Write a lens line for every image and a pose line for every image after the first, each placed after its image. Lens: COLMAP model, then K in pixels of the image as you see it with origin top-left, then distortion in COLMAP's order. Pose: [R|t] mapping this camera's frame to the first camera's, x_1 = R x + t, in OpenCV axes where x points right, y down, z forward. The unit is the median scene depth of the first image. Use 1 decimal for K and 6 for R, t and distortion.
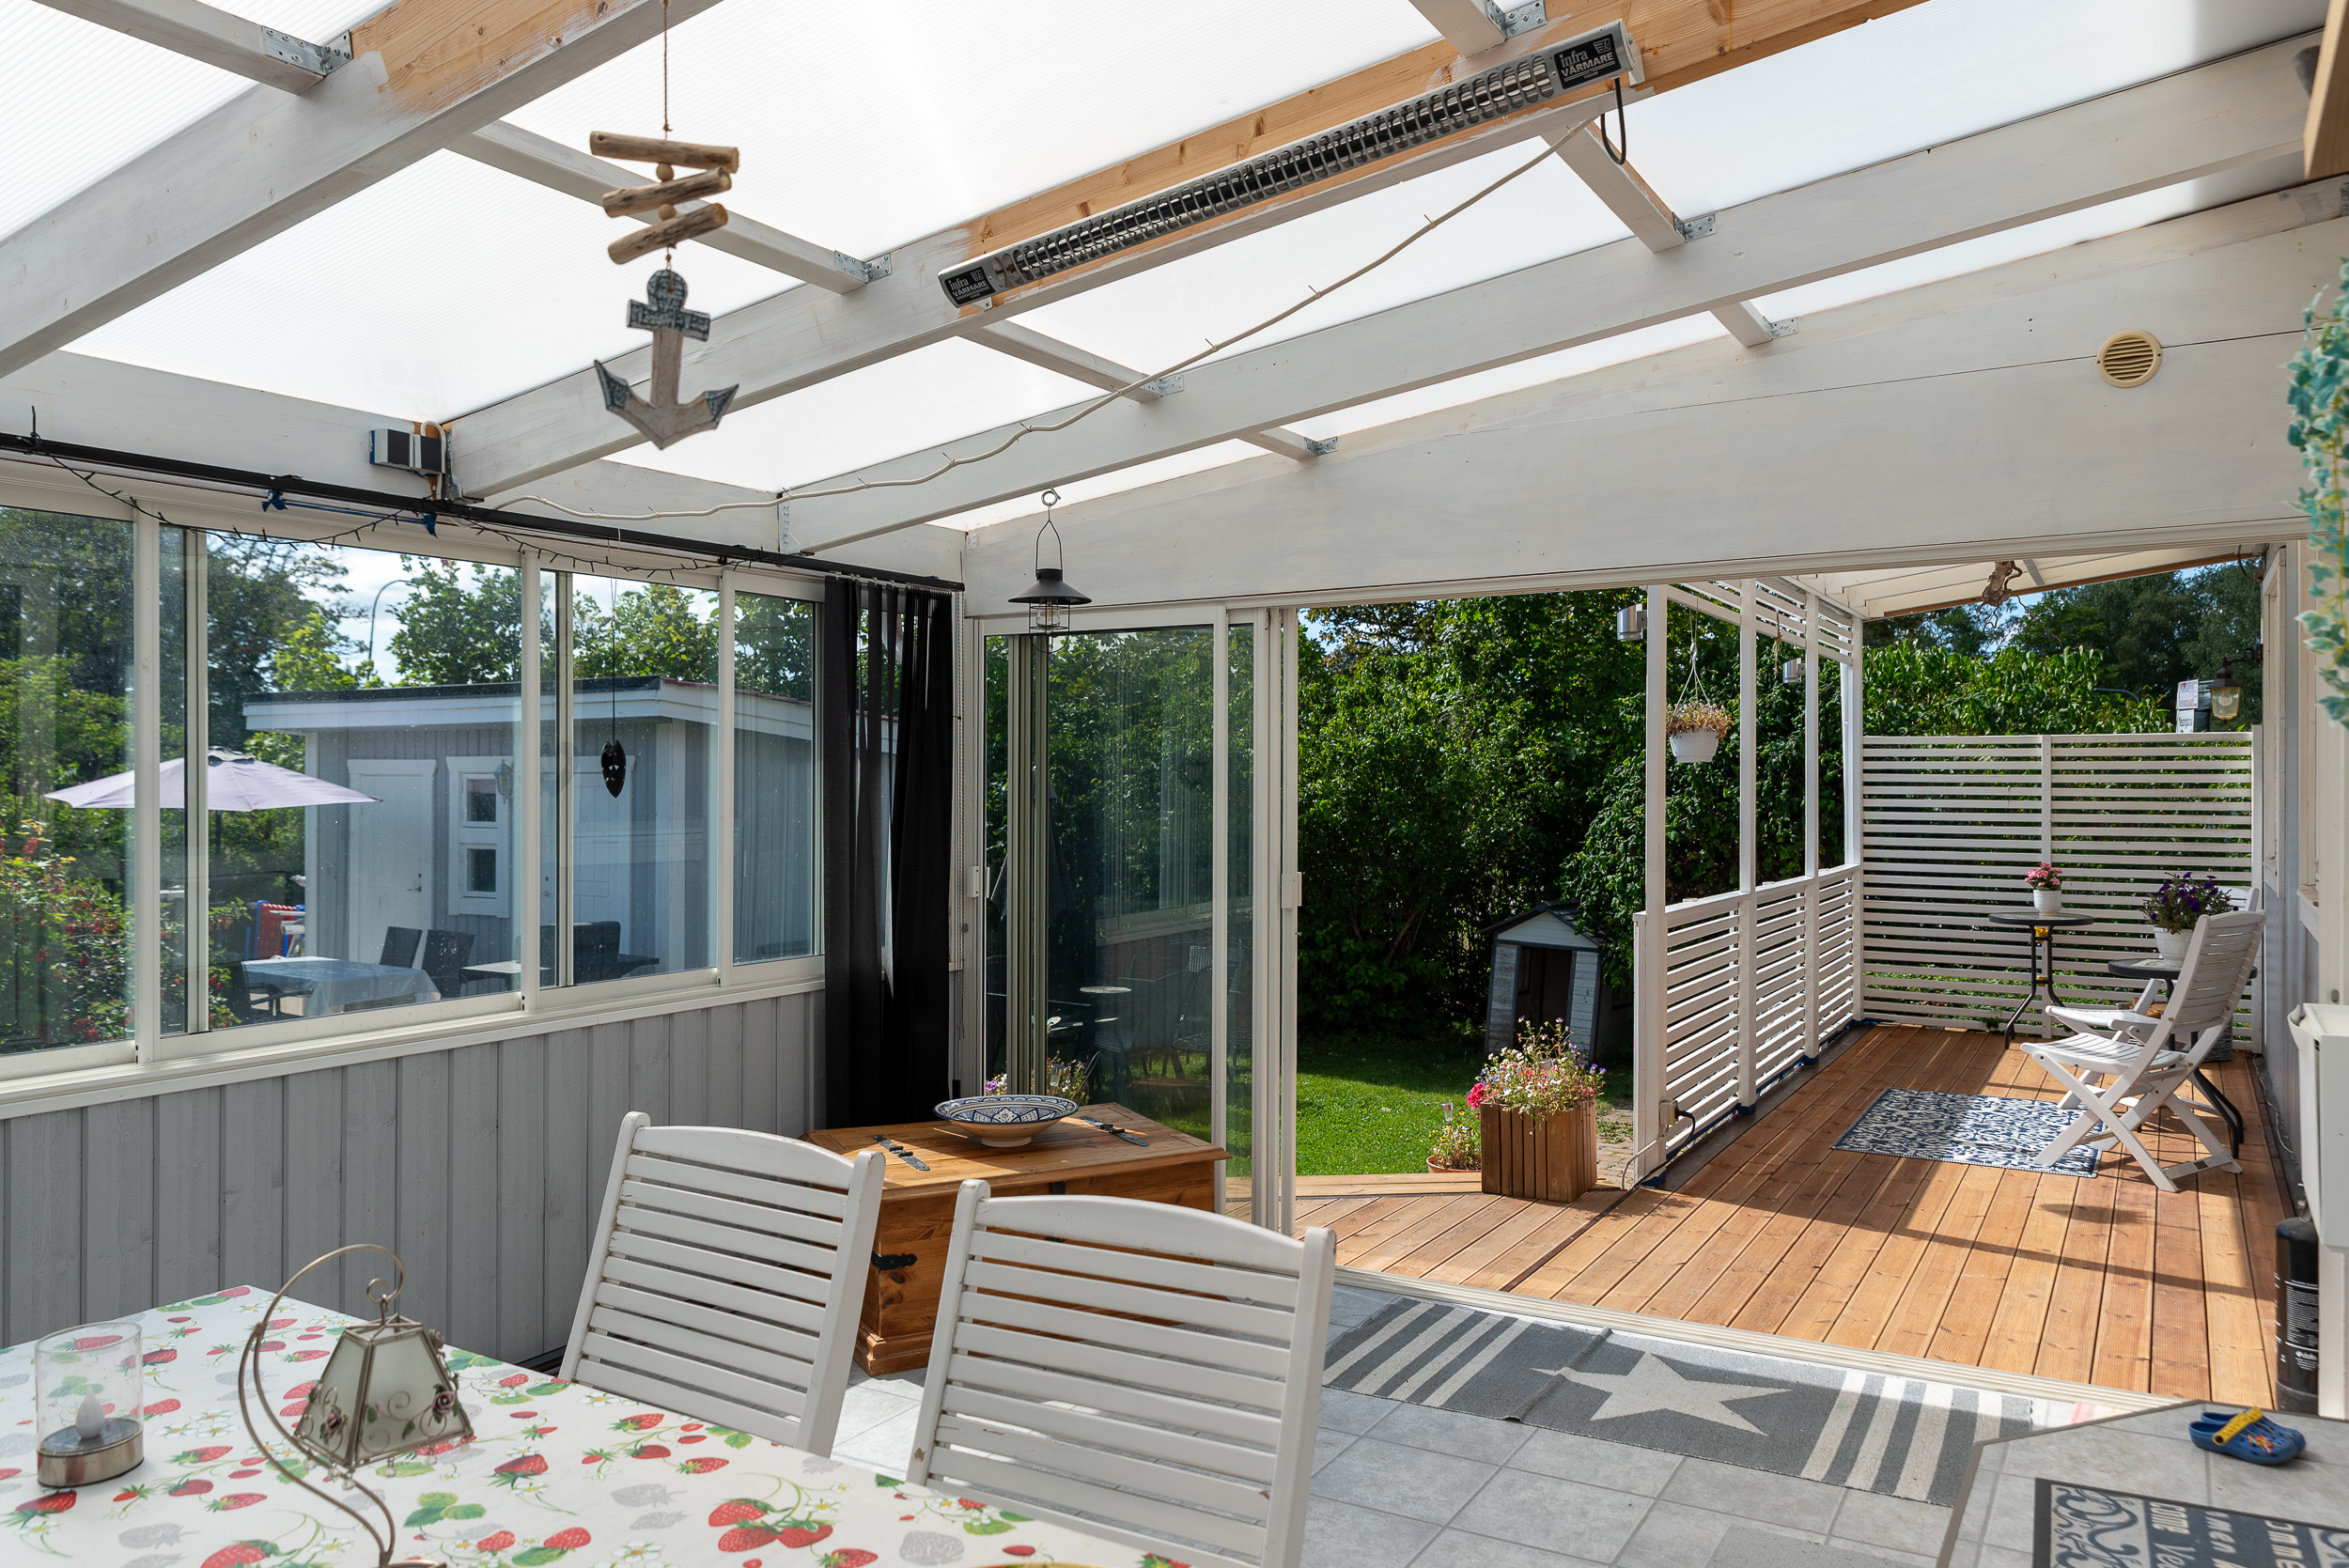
lens RADIAL K [[1604.5, 0, 1181.4], [0, 1604.5, 784.6], [0, 0, 1]] dist [0.001225, 0.004691]
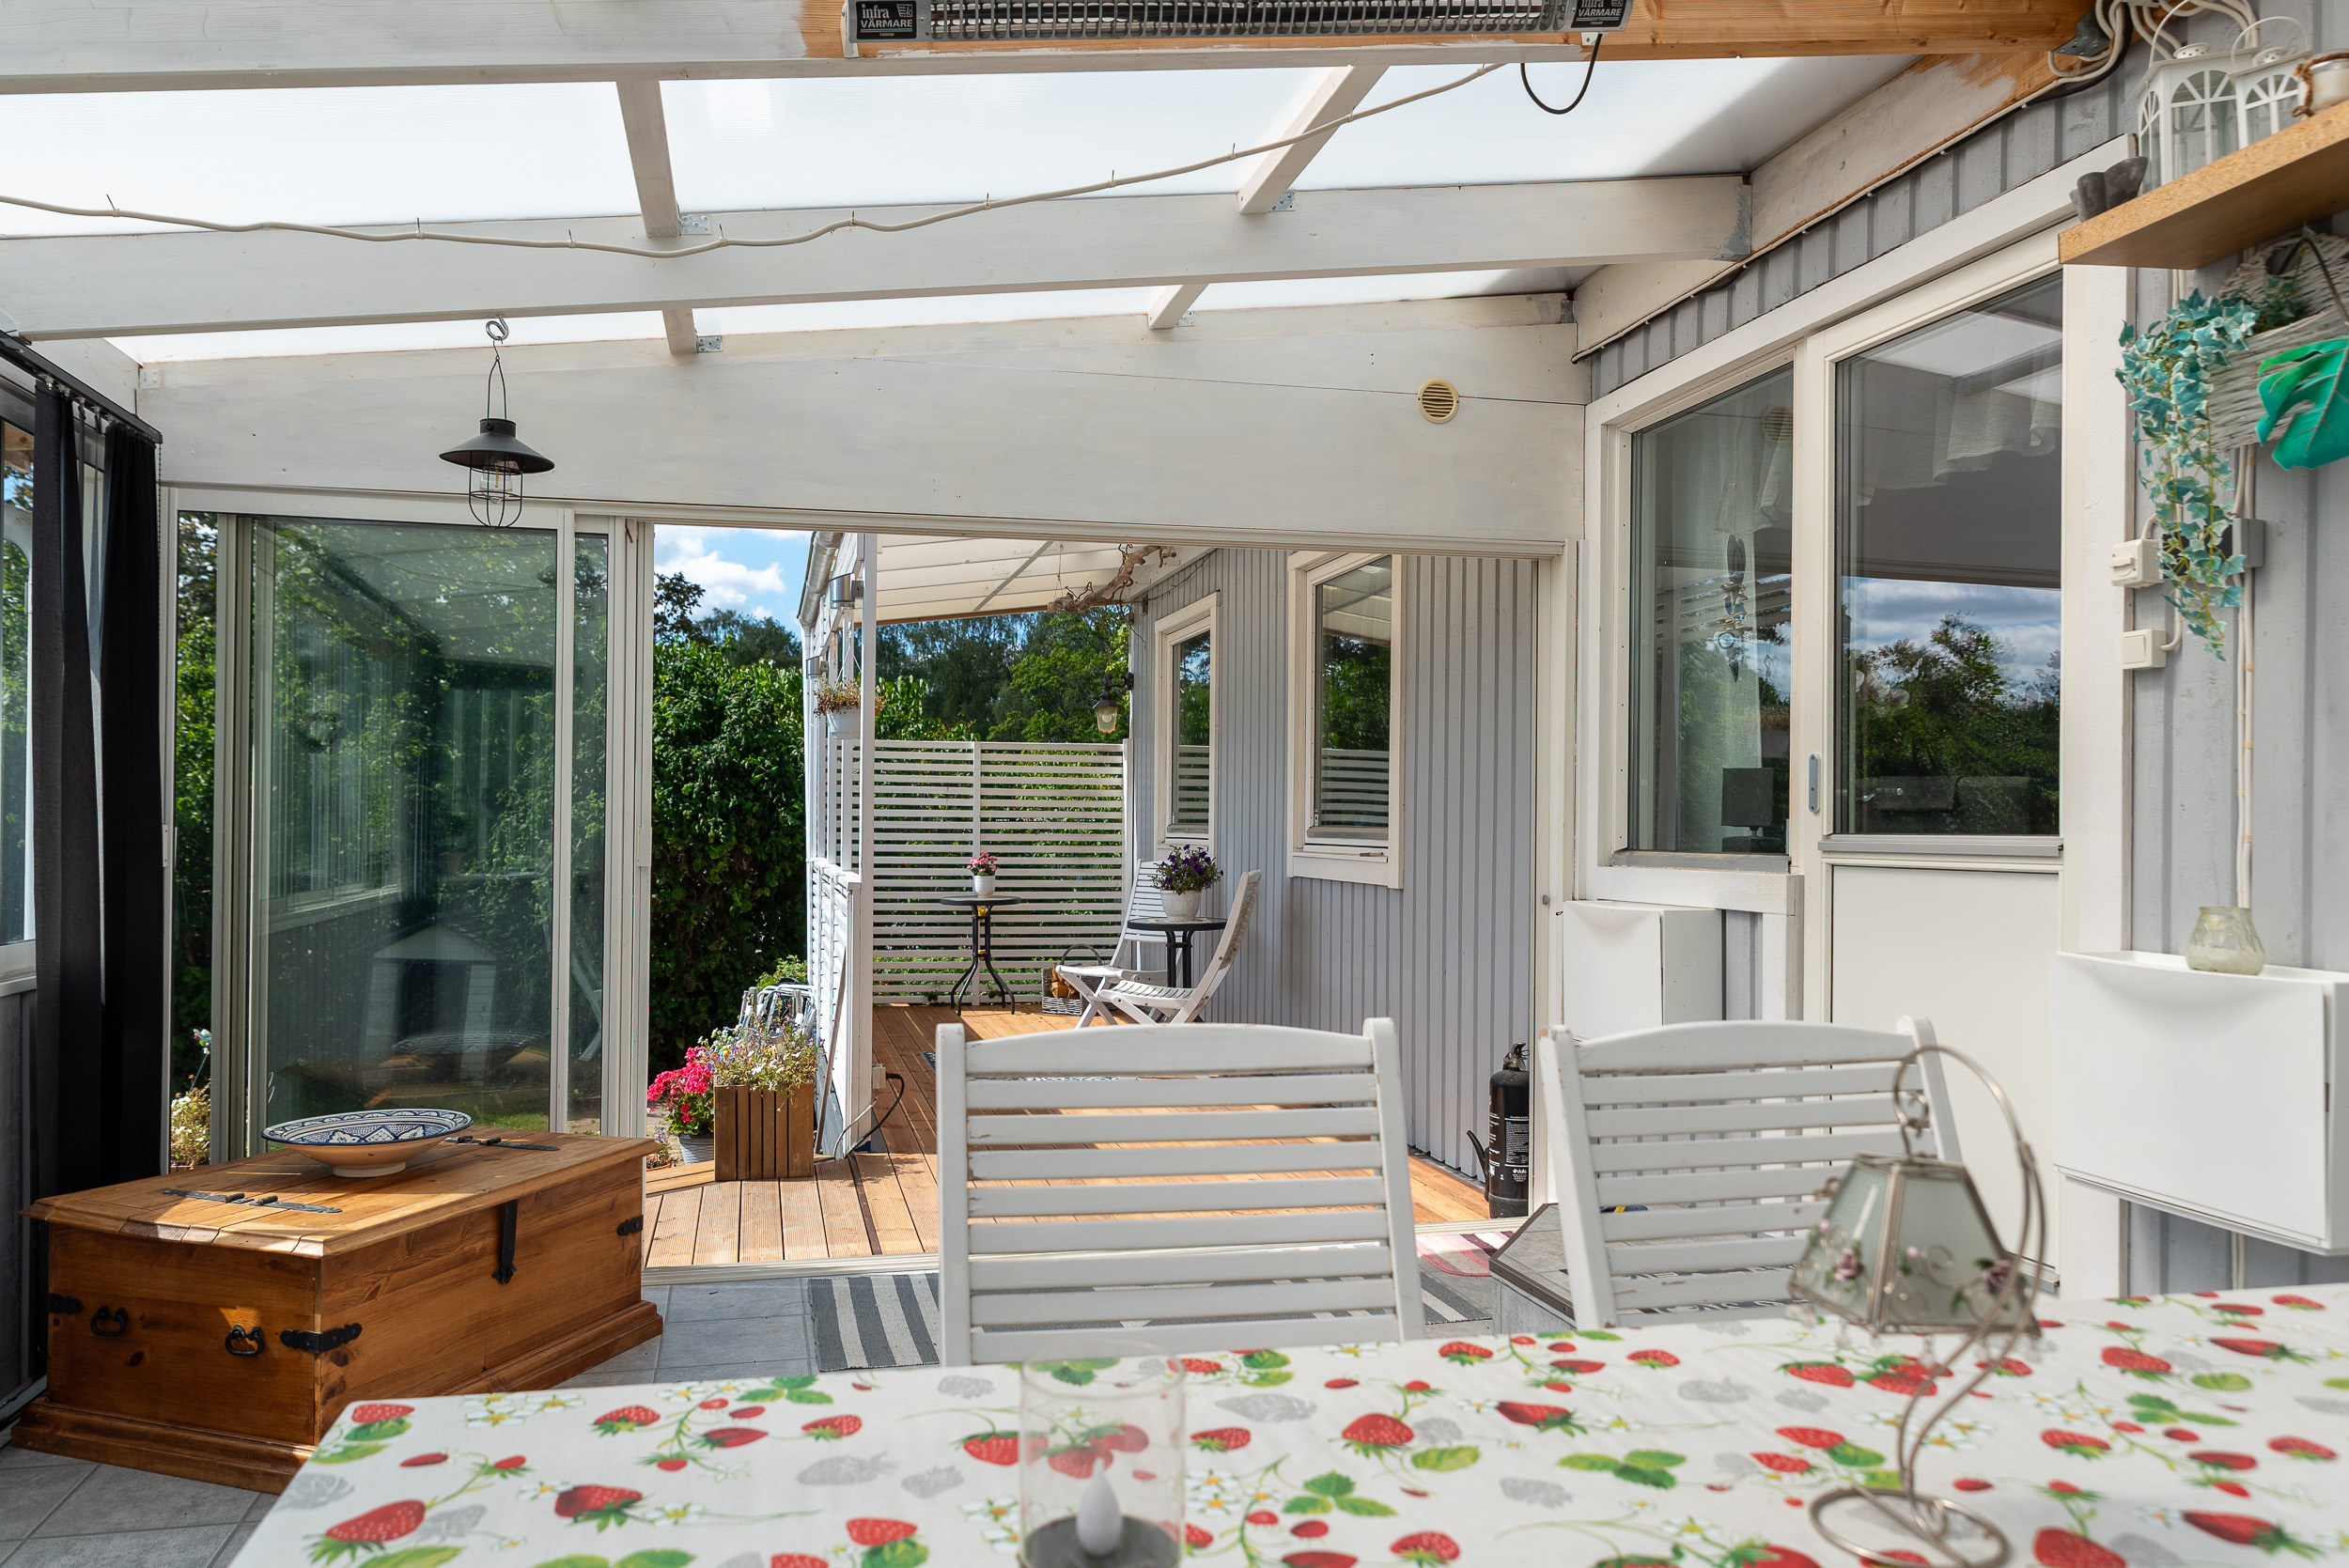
lens RADIAL K [[1604.5, 0, 1082.4], [0, 1604.5, 813.9], [0, 0, 1]] dist [0.001225, 0.004691]
pose [[0.734695, 0.011074, 0.678308, -0.190965], [-0.008689, 0.999938, -0.006914, 0.028803], [-0.678342, -0.000814, 0.734746, 0.109142]]
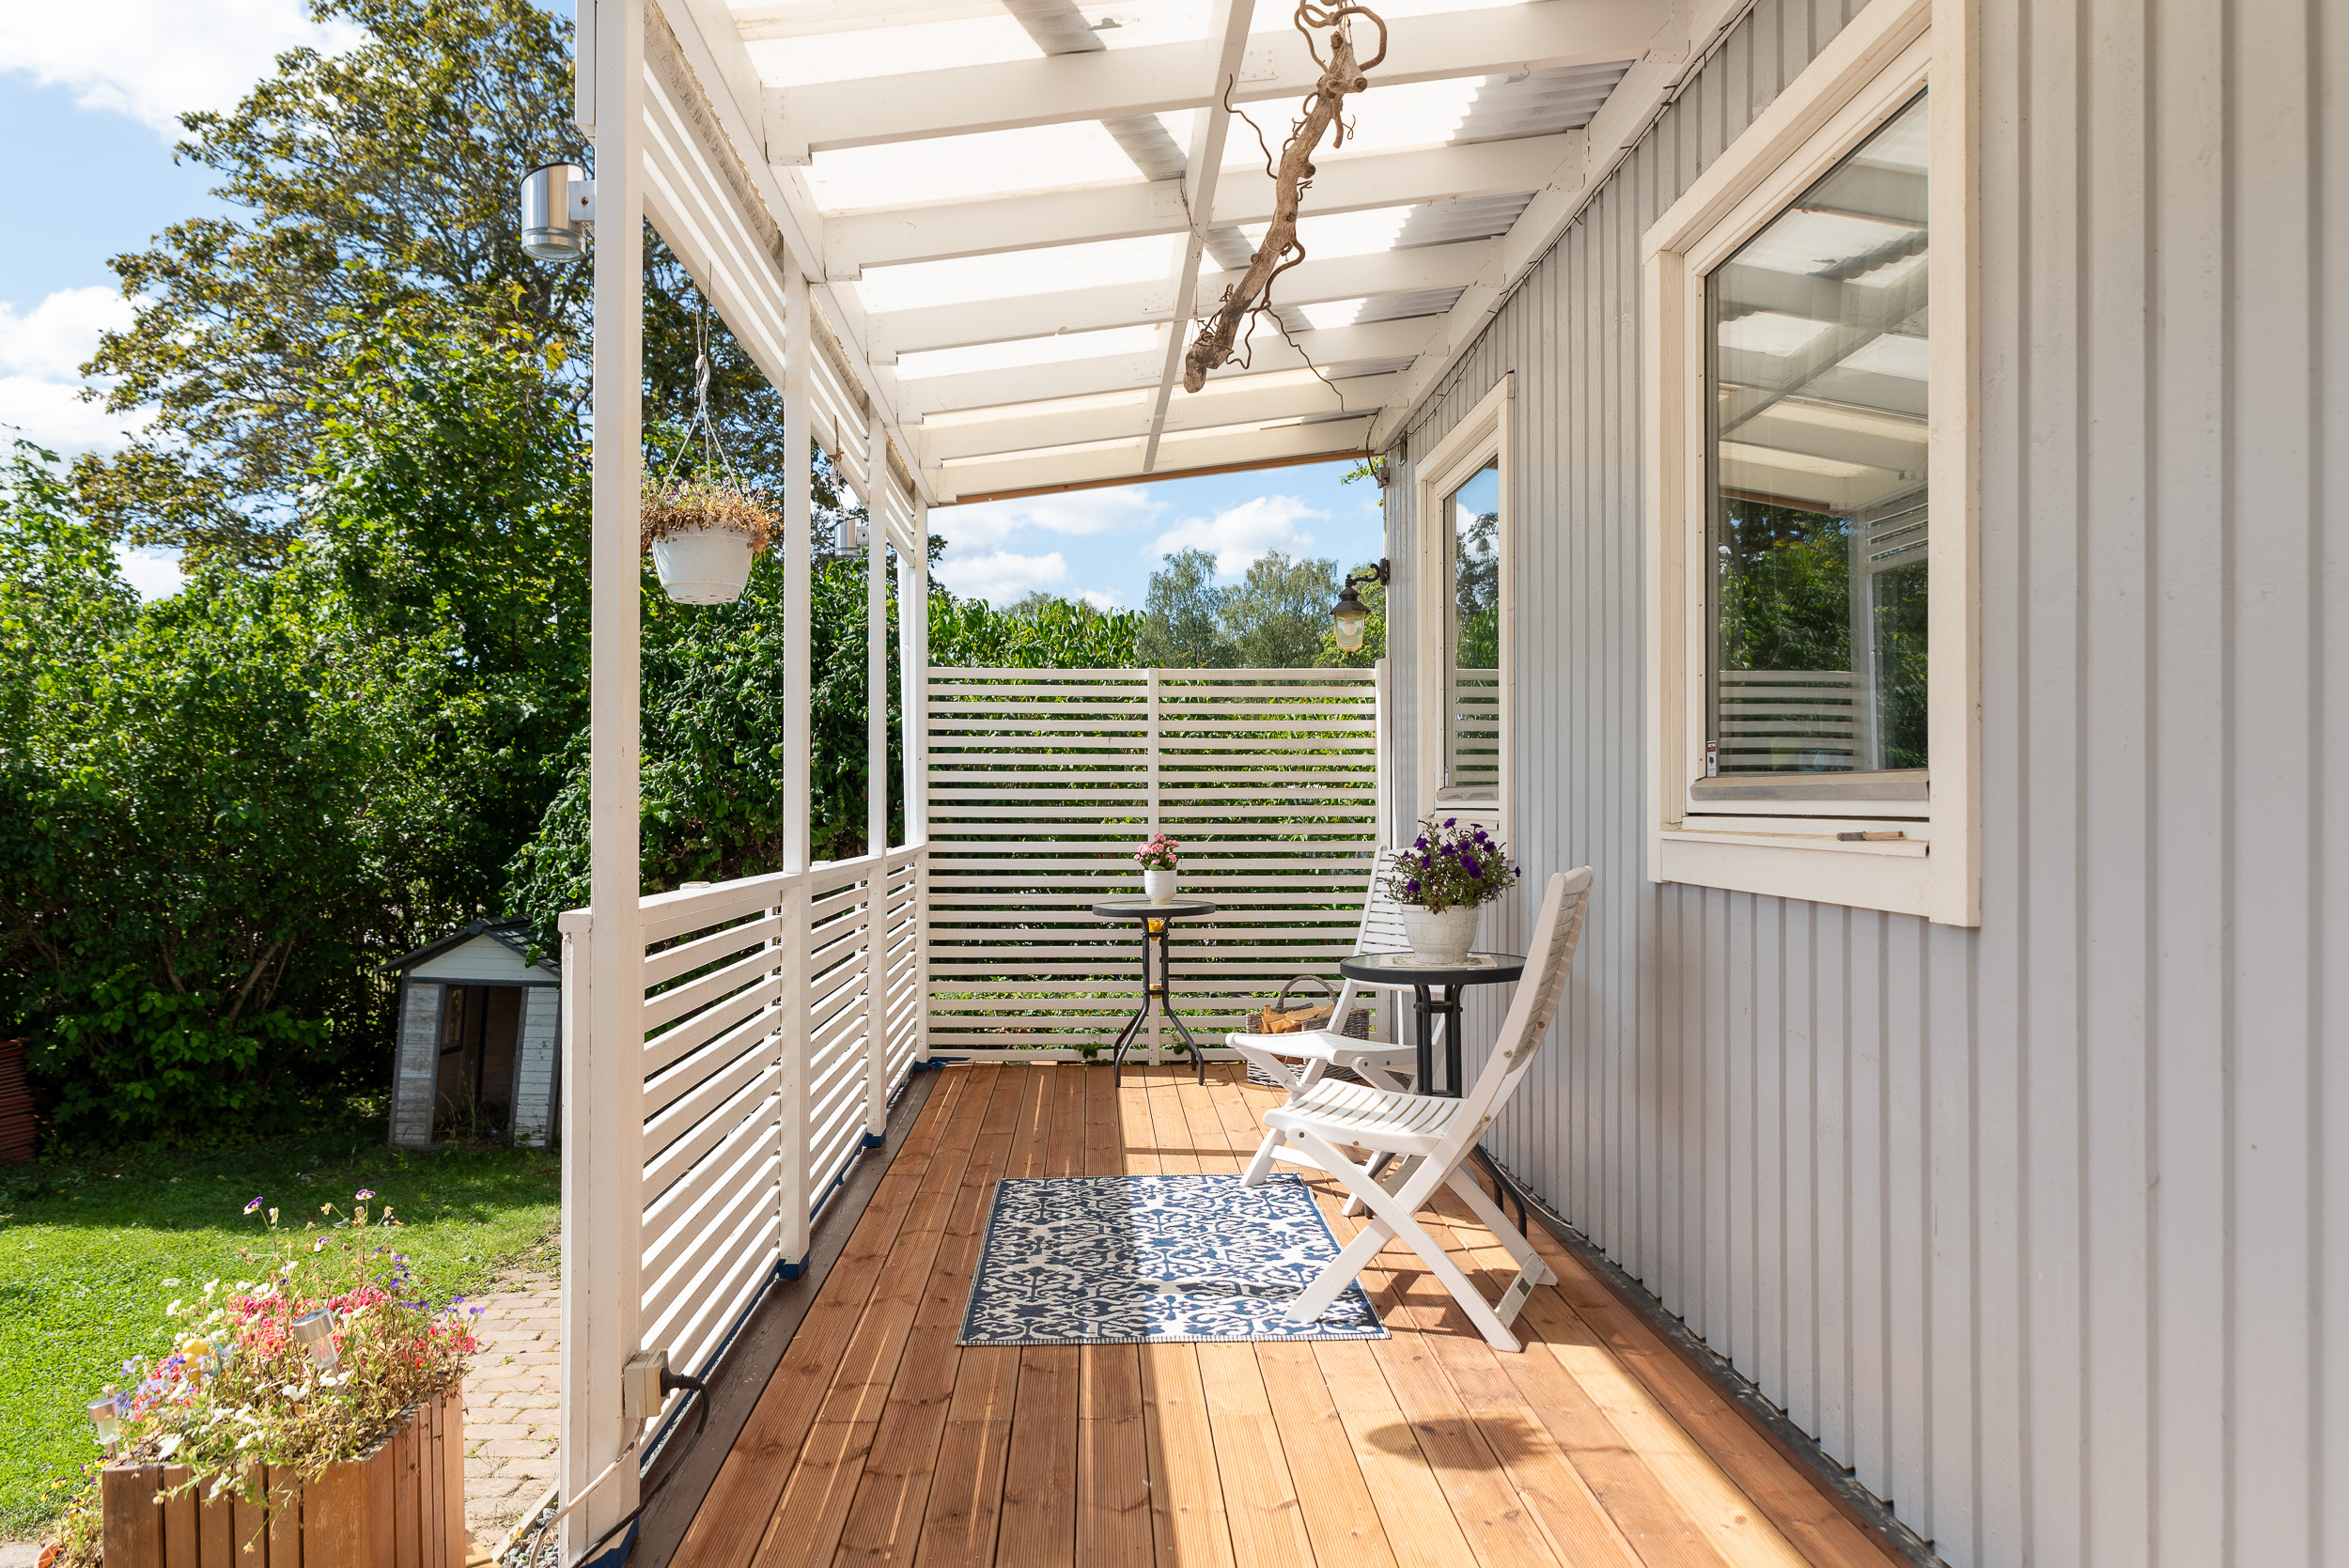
lens RADIAL K [[1604.5, 0, 1177.6], [0, 1604.5, 791.8], [0, 0, 1]] dist [0.001225, 0.004691]
pose [[0.822568, 0.002623, 0.568661, 0.117734], [0.001984, 0.999970, -0.007482, 0.034741], [-0.568663, 0.007282, 0.822538, 0.377978]]
